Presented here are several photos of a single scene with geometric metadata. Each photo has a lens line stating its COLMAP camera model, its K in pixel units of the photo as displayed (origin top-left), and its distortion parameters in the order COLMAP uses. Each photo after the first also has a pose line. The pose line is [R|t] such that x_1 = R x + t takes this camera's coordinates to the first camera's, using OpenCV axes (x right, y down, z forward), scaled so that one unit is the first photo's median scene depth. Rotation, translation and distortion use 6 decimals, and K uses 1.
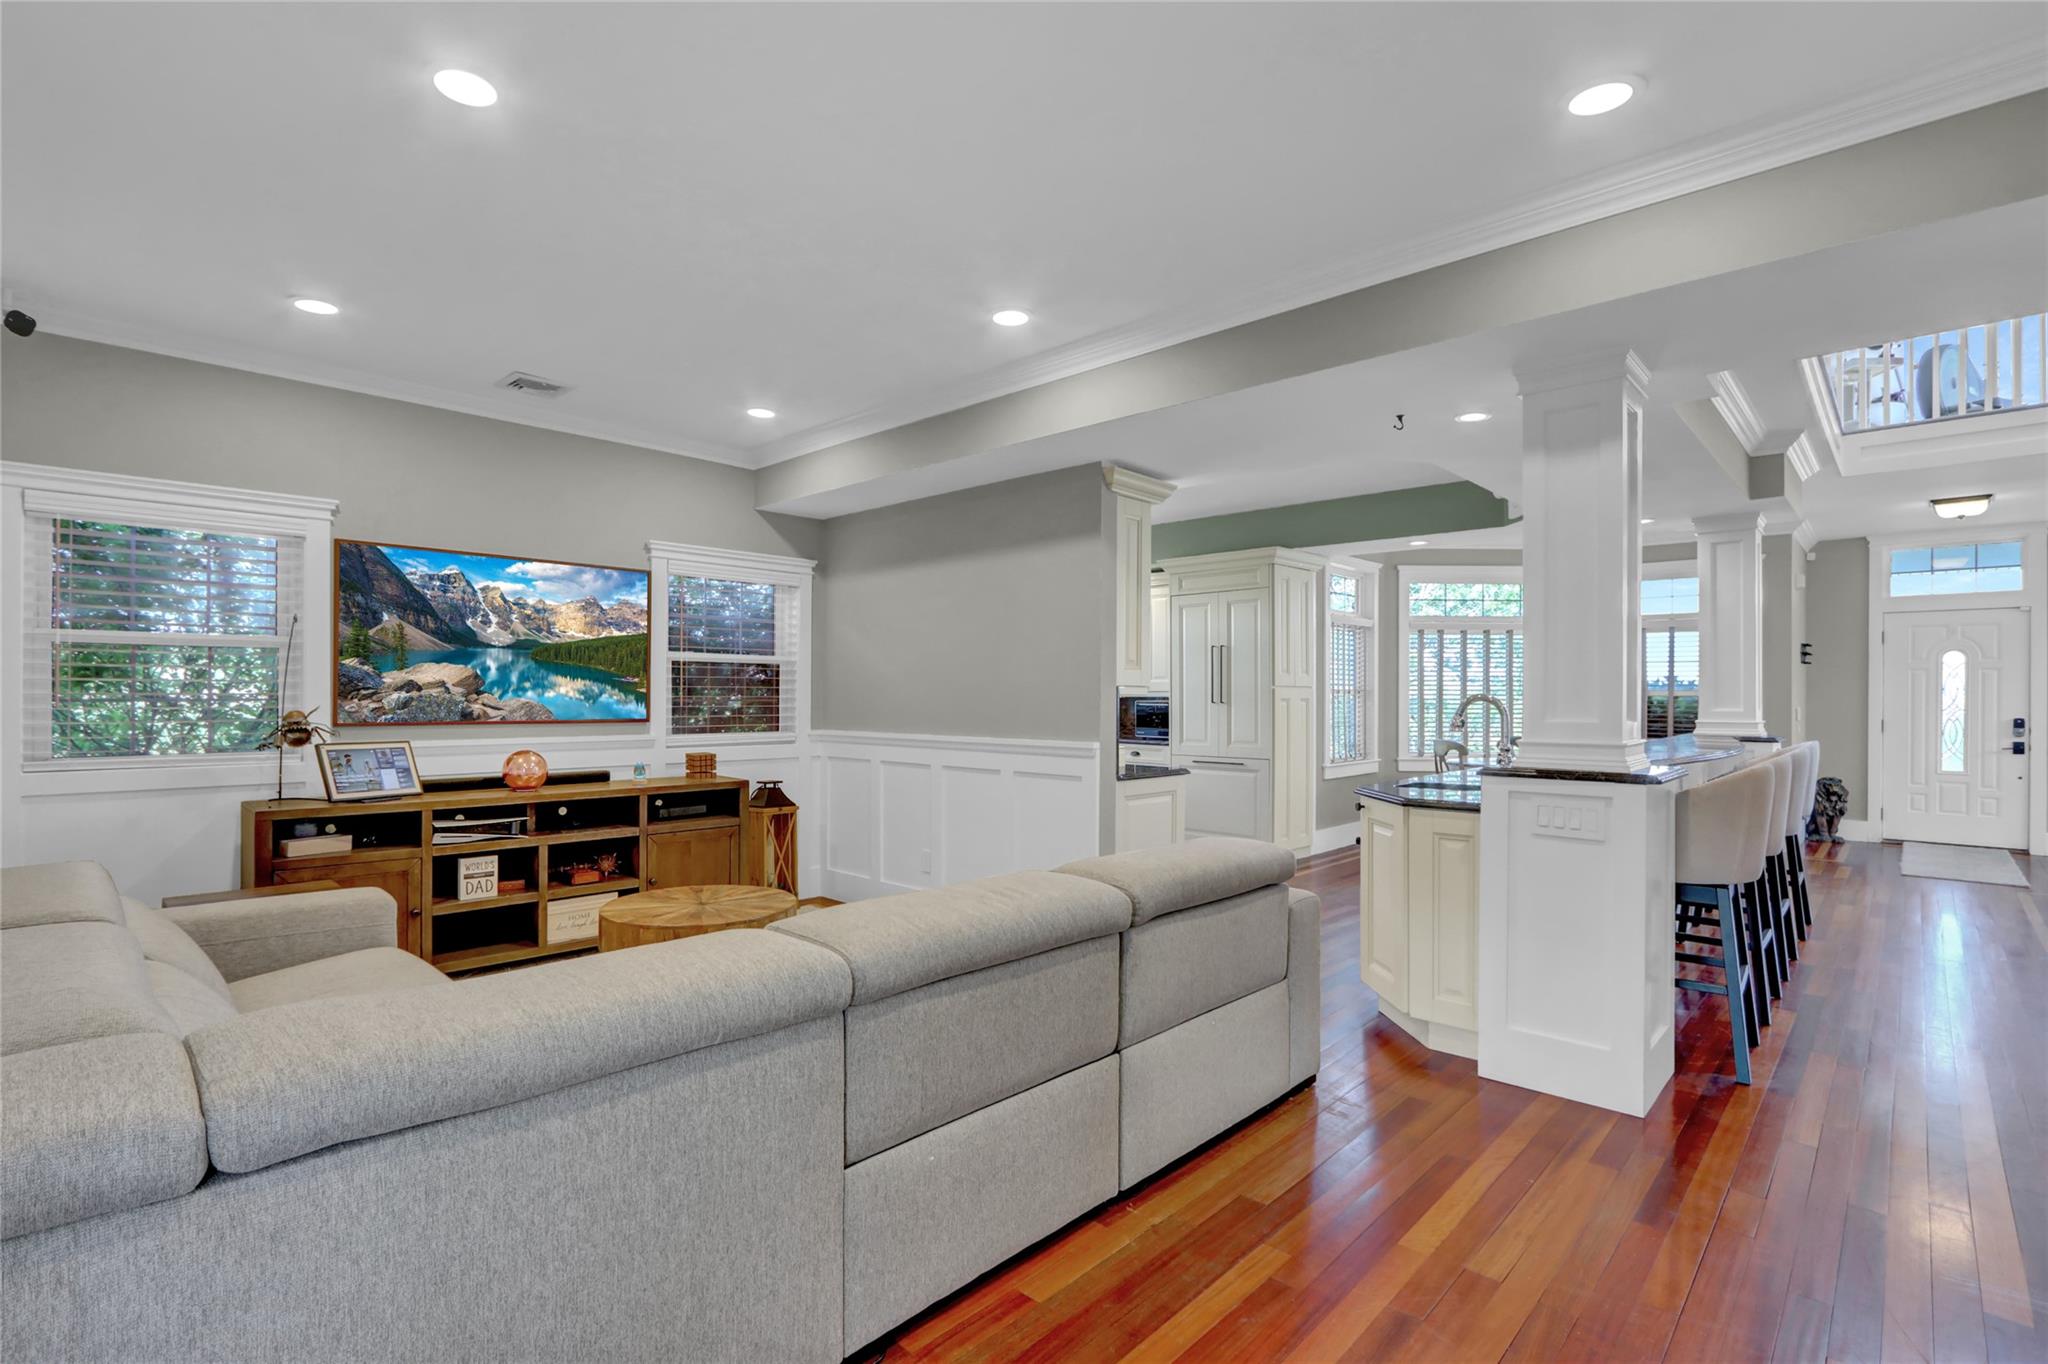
lens RADIAL K [[950.9, 0, 990.3], [0, 950.9, 694.0], [0, 0, 1]] dist [-0.011778, 0.002349]
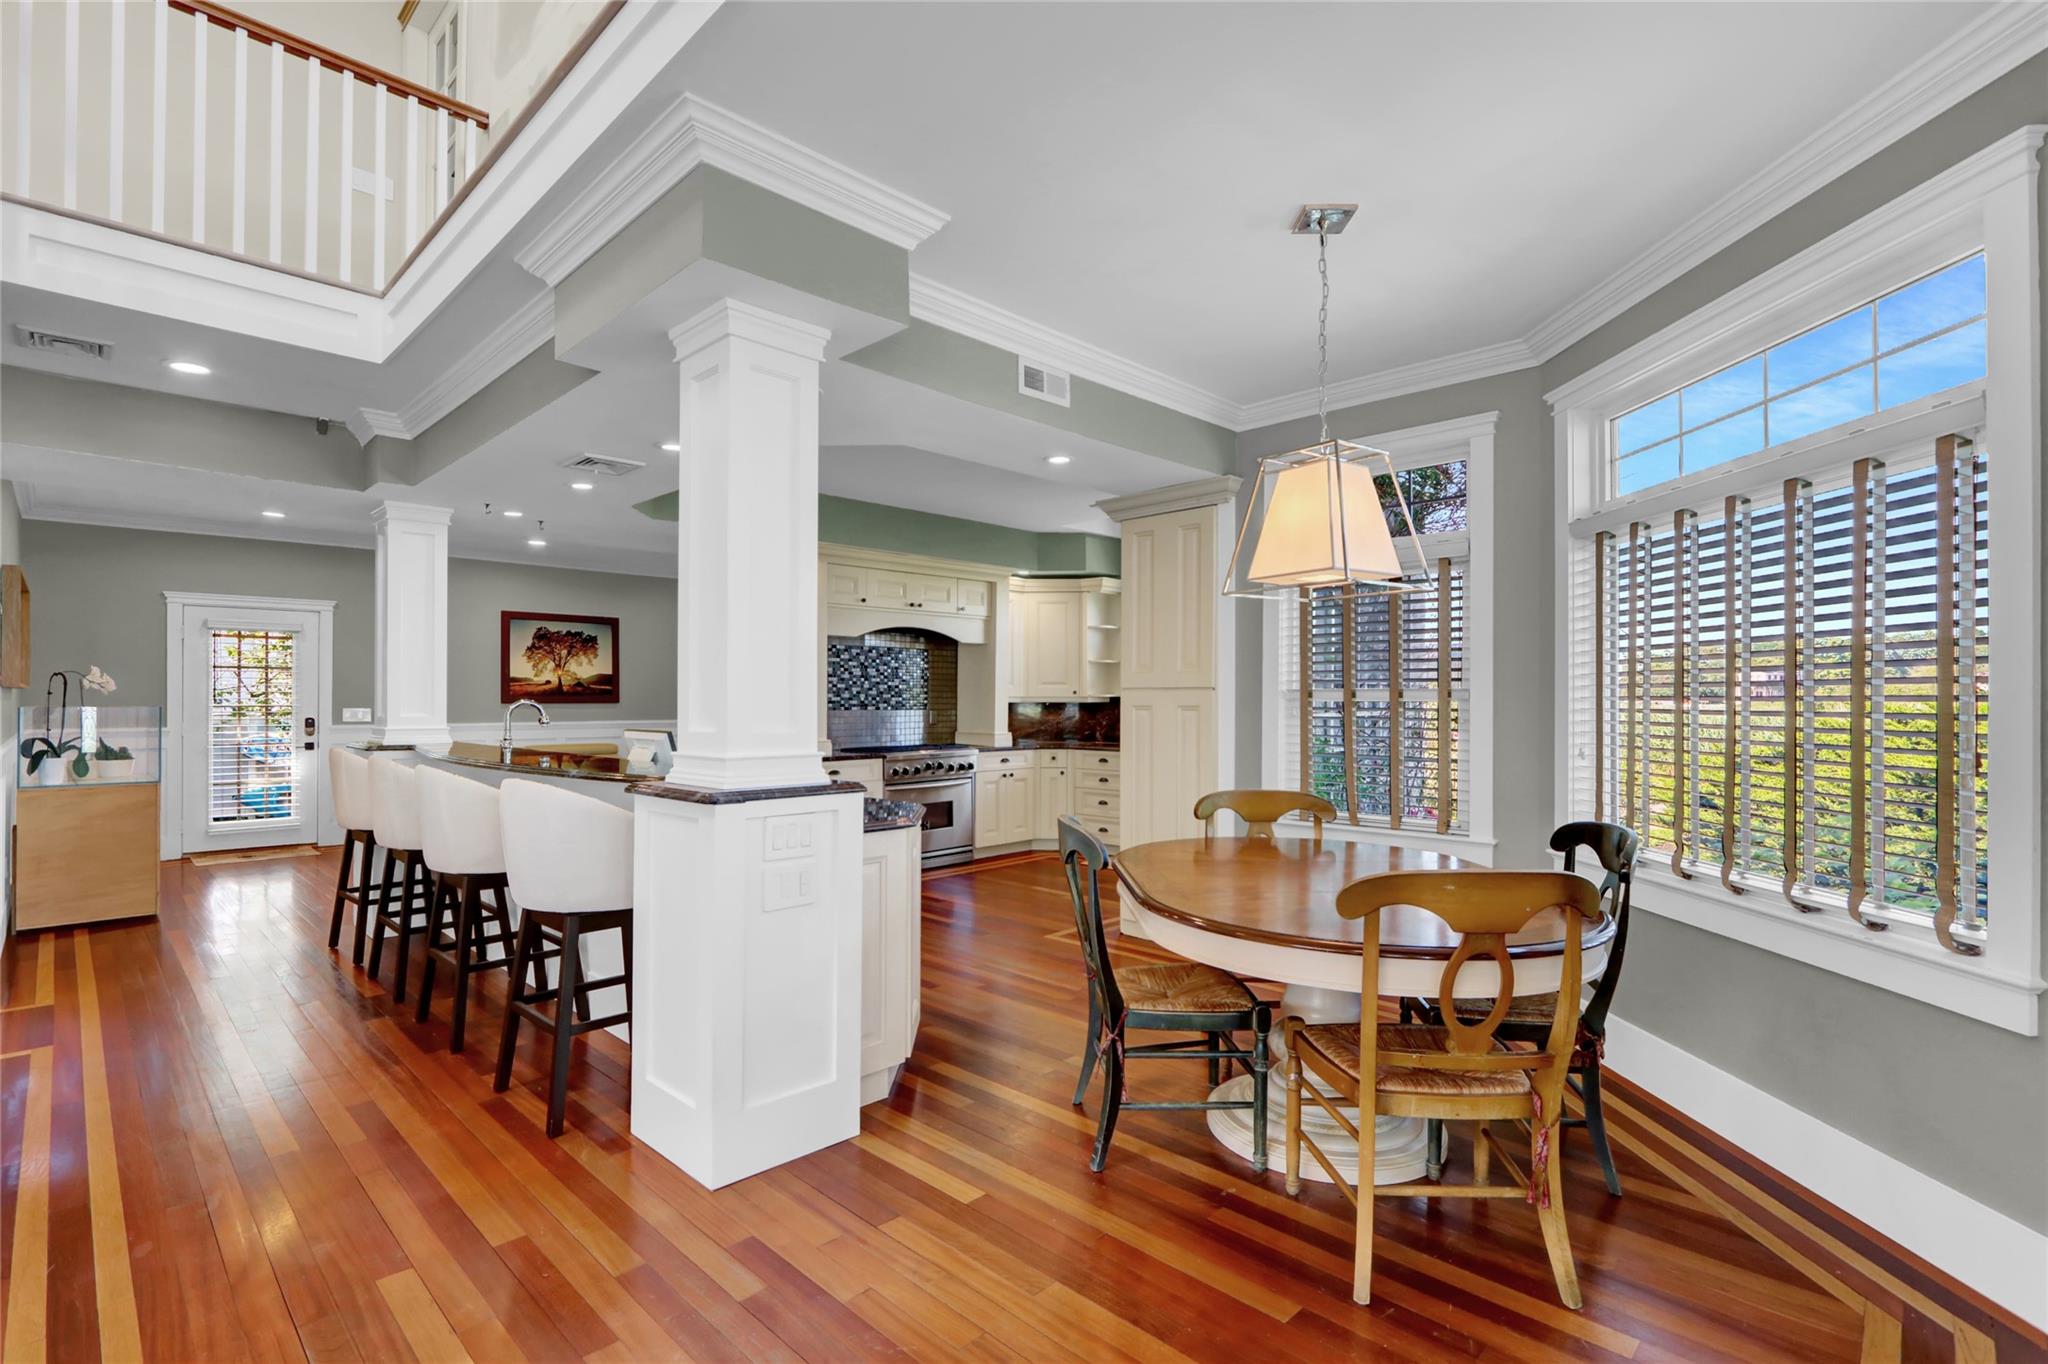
lens RADIAL K [[950.9, 0, 1017.4], [0, 950.9, 693.3], [0, 0, 1]] dist [-0.011778, 0.002349]
pose [[-0.011796, -0.011706, -0.999862, 0.915518], [-0.007881, 0.999902, -0.011614, 0.004996], [0.999899, 0.007743, -0.011887, 0.826091]]
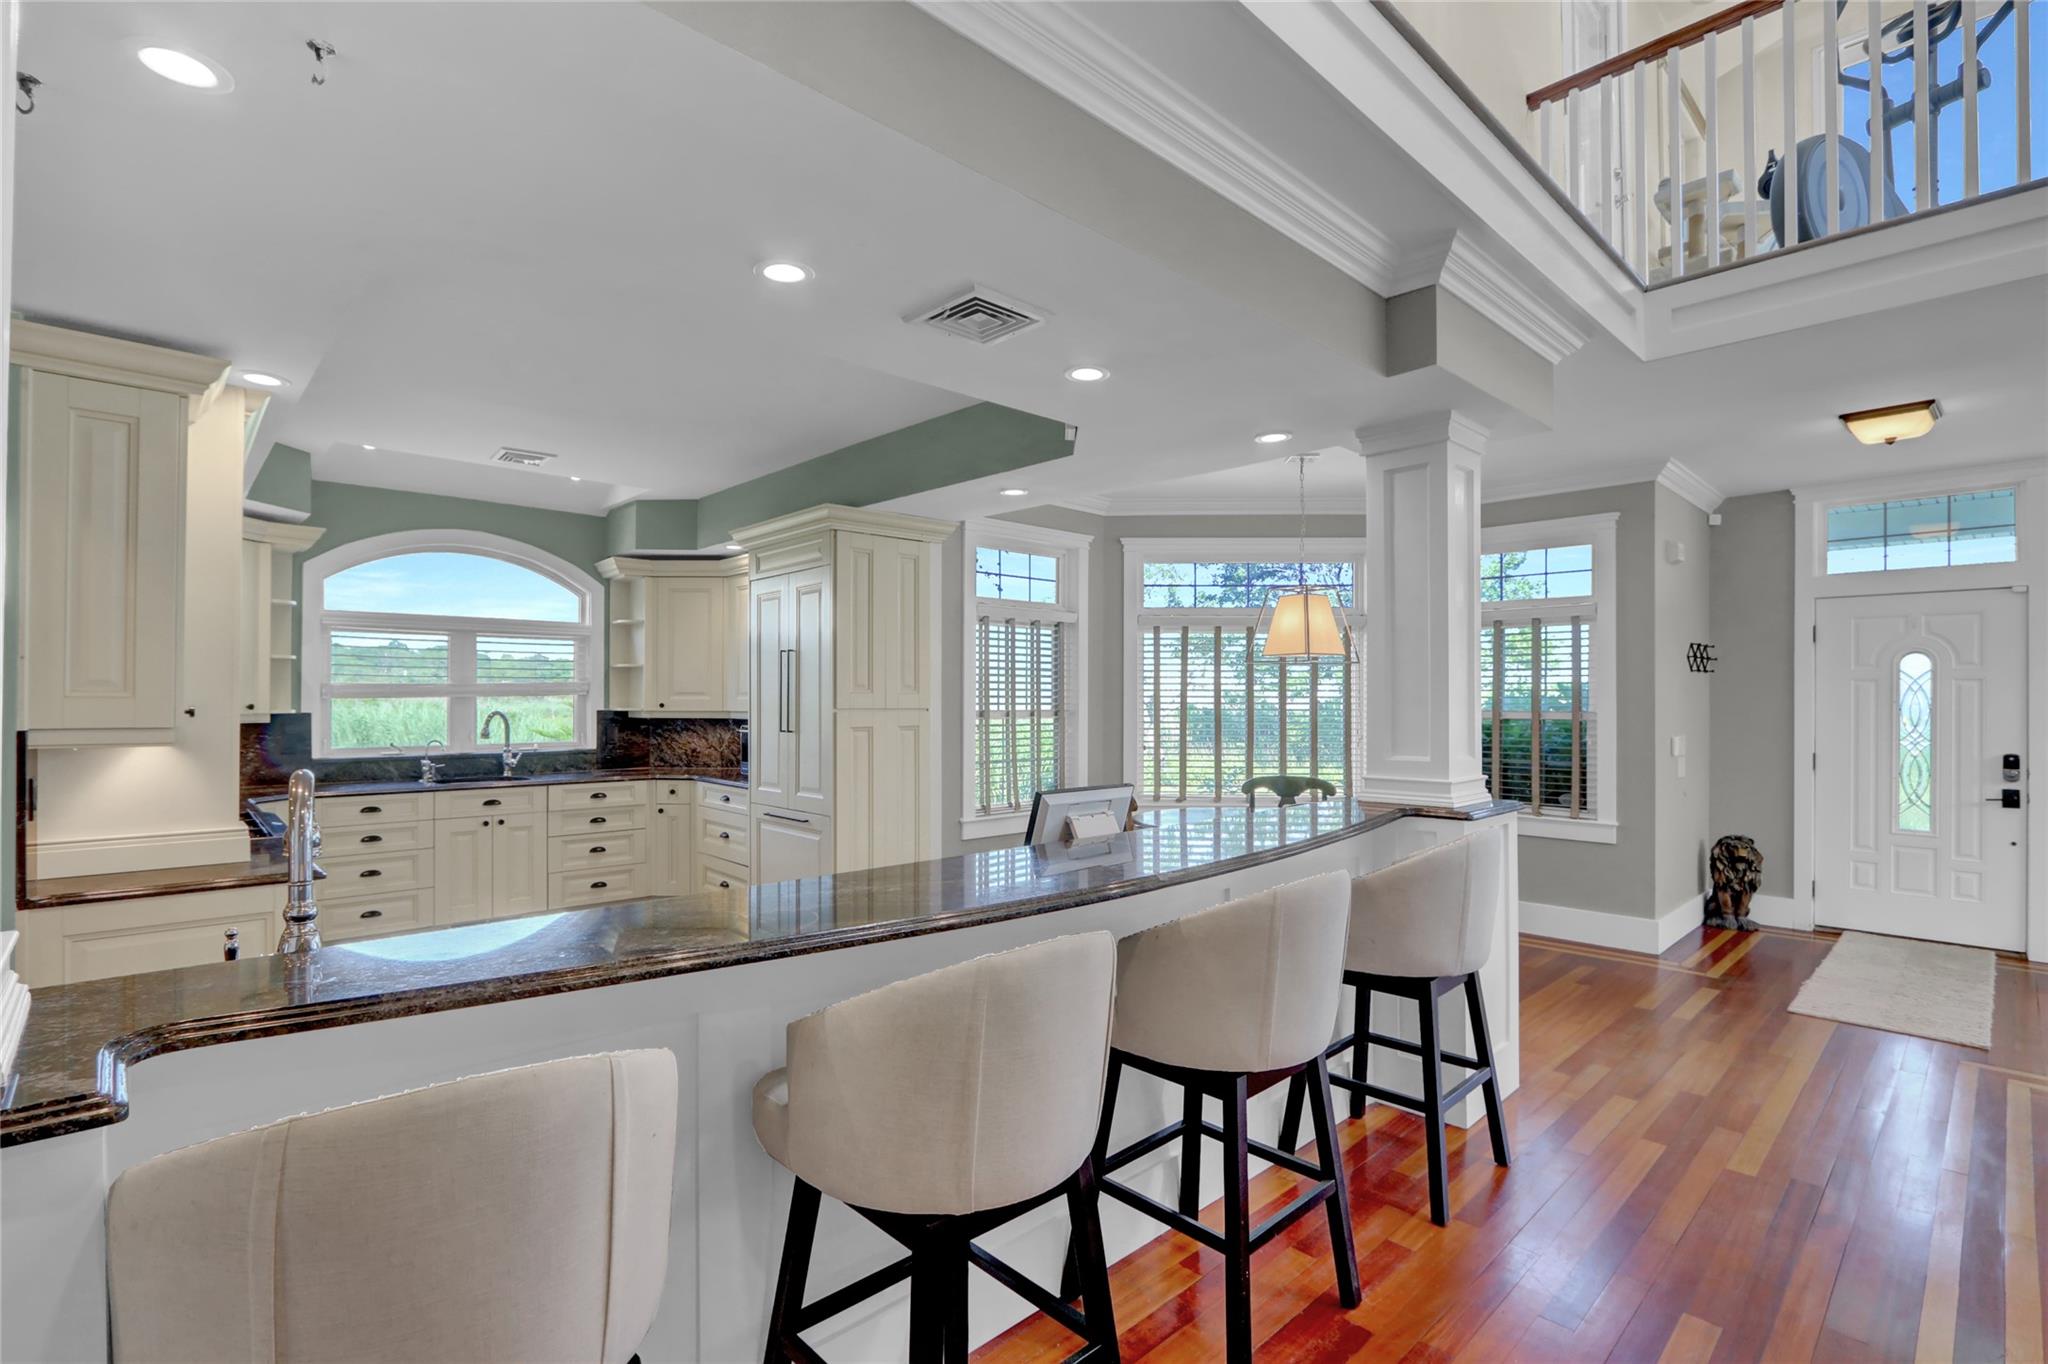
lens RADIAL K [[950.9, 0, 986.0], [0, 950.9, 700.0], [0, 0, 1]] dist [-0.011778, 0.002349]
pose [[0.998371, -0.000636, -0.057058, 0.394627], [0.000545, 0.999999, -0.001600, -0.011159], [0.057059, 0.001567, 0.998370, 0.285411]]
